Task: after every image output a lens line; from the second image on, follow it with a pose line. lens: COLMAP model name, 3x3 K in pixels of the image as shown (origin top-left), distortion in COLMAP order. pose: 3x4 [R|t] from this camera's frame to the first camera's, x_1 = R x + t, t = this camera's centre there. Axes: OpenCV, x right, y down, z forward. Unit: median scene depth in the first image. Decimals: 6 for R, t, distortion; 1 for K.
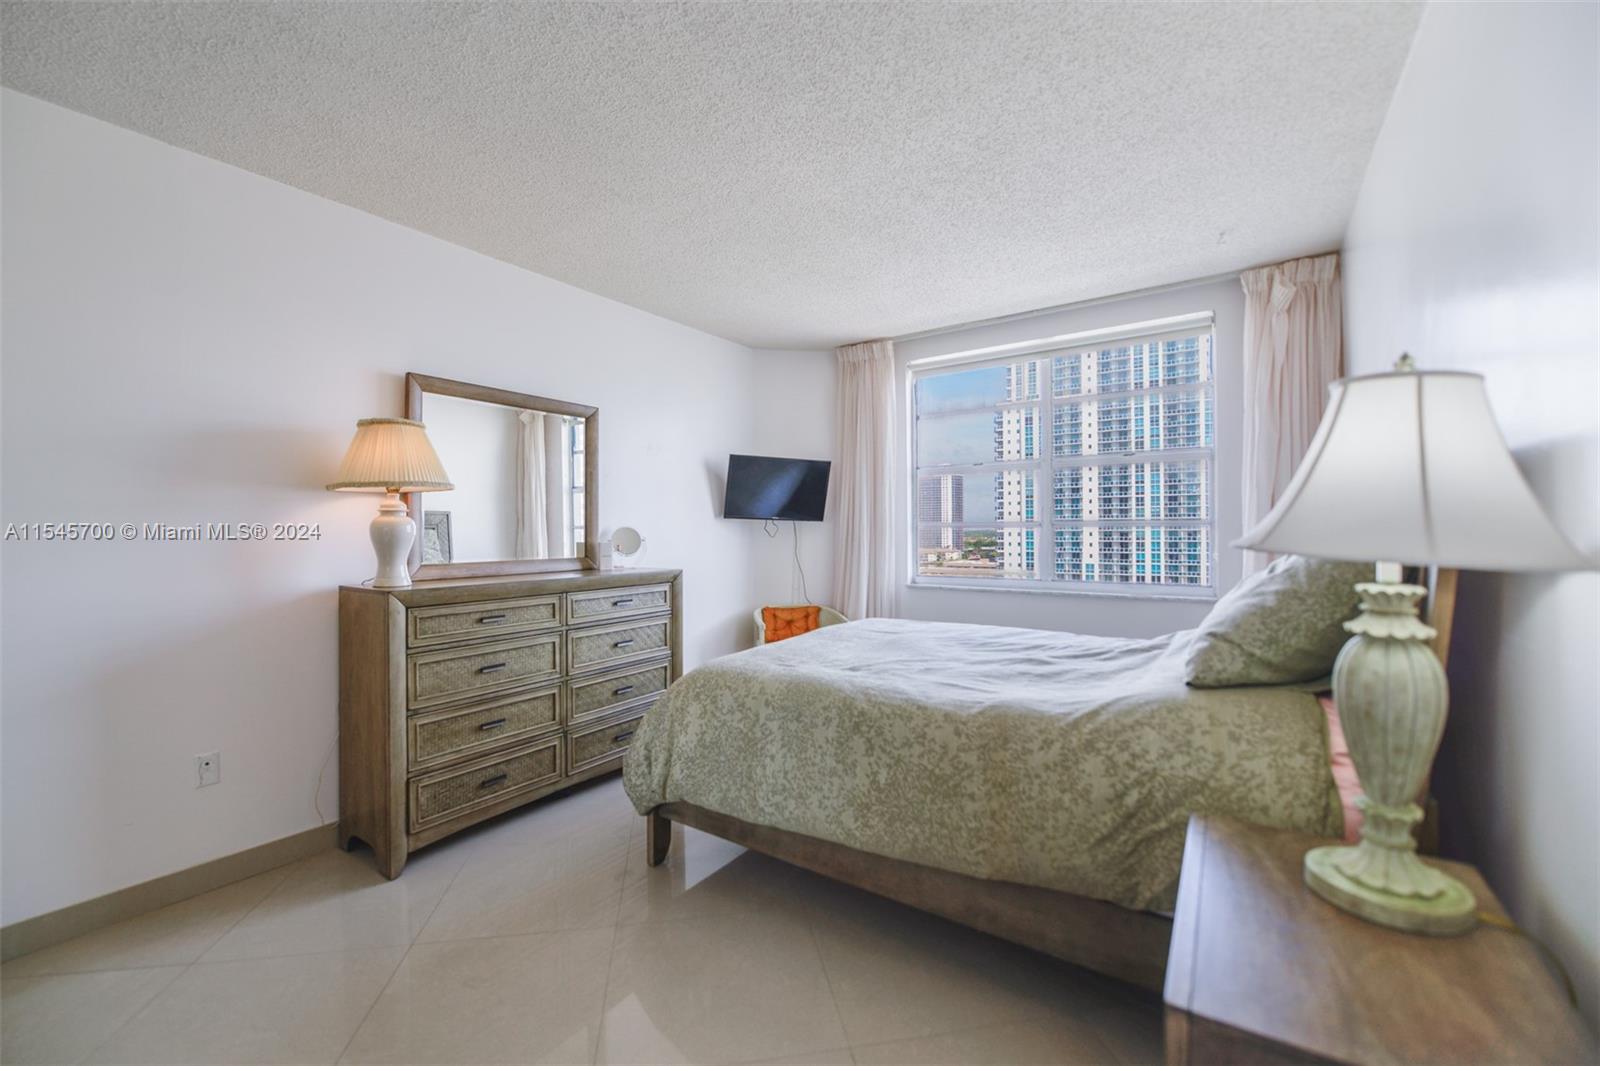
lens RADIAL K [[670.0, 0, 846.7], [0, 670.0, 527.7], [0, 0, 1]] dist [-0.015946, -0.000117]
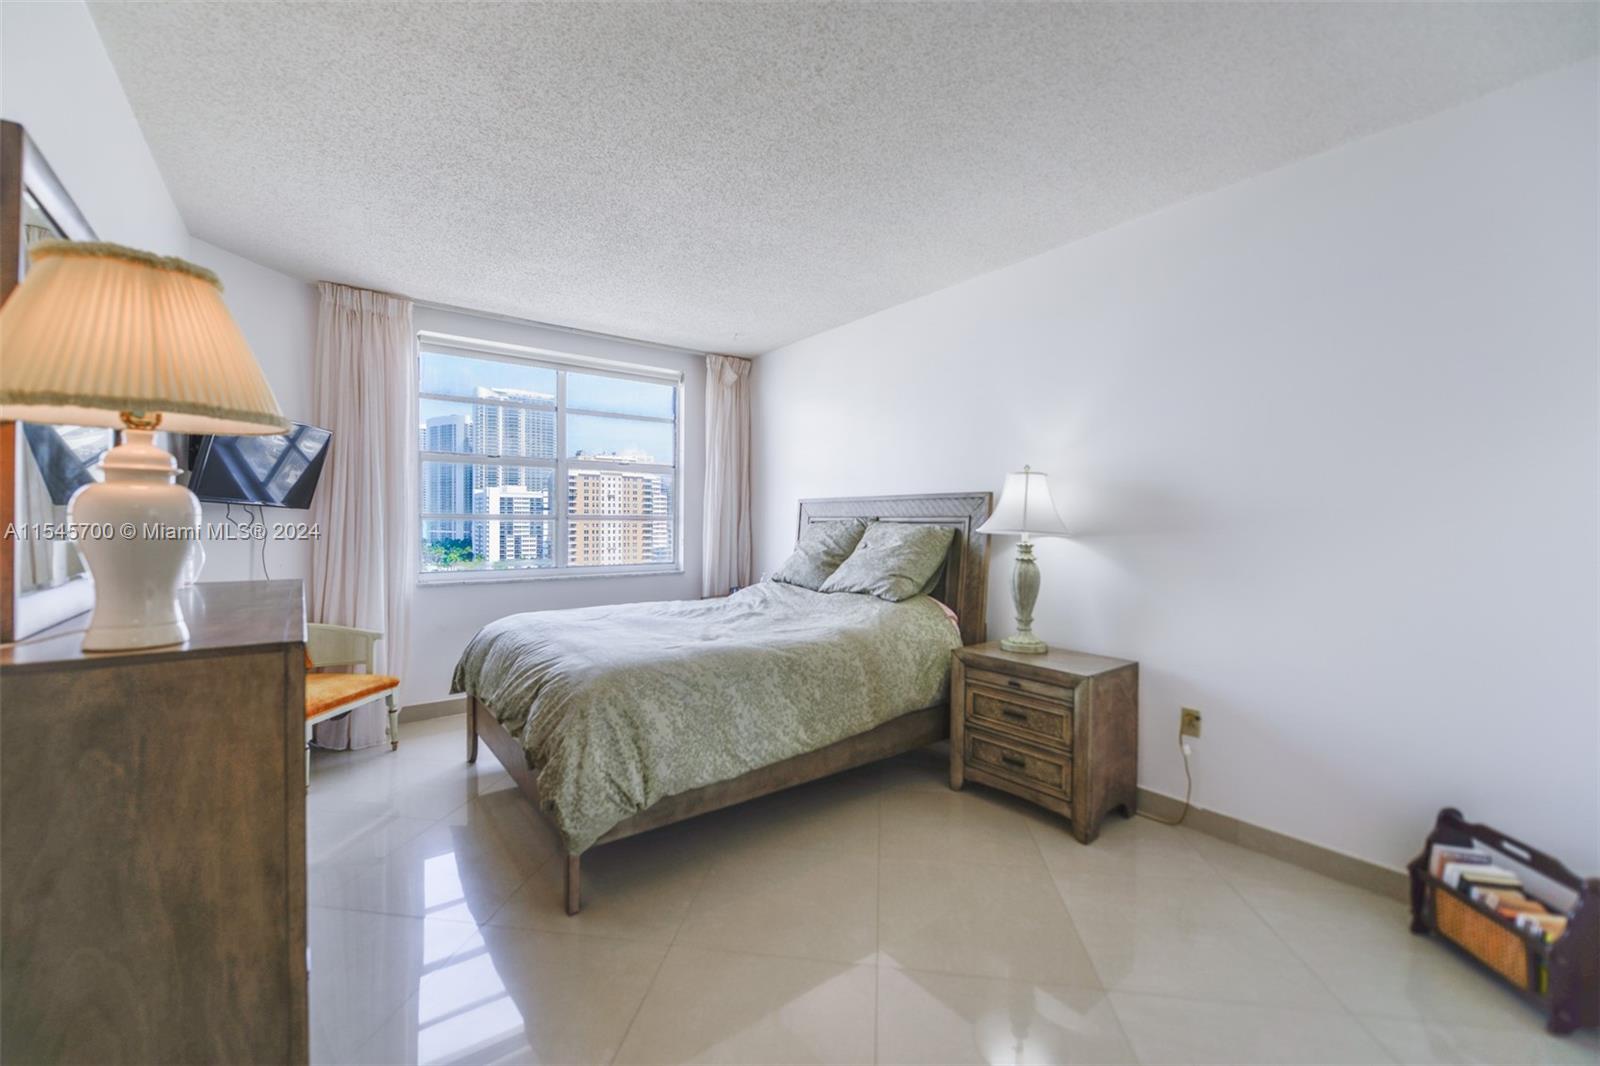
lens RADIAL K [[637.0, 0, 791.8], [0, 637.0, 527.0], [0, 0, 1]] dist [-0.011494, -0.000255]
pose [[0.310727, 0.000393, 0.950499, -1.143739], [-0.008743, 0.999959, 0.002445, 0.008422], [-0.950459, -0.009070, 0.310718, 0.569911]]
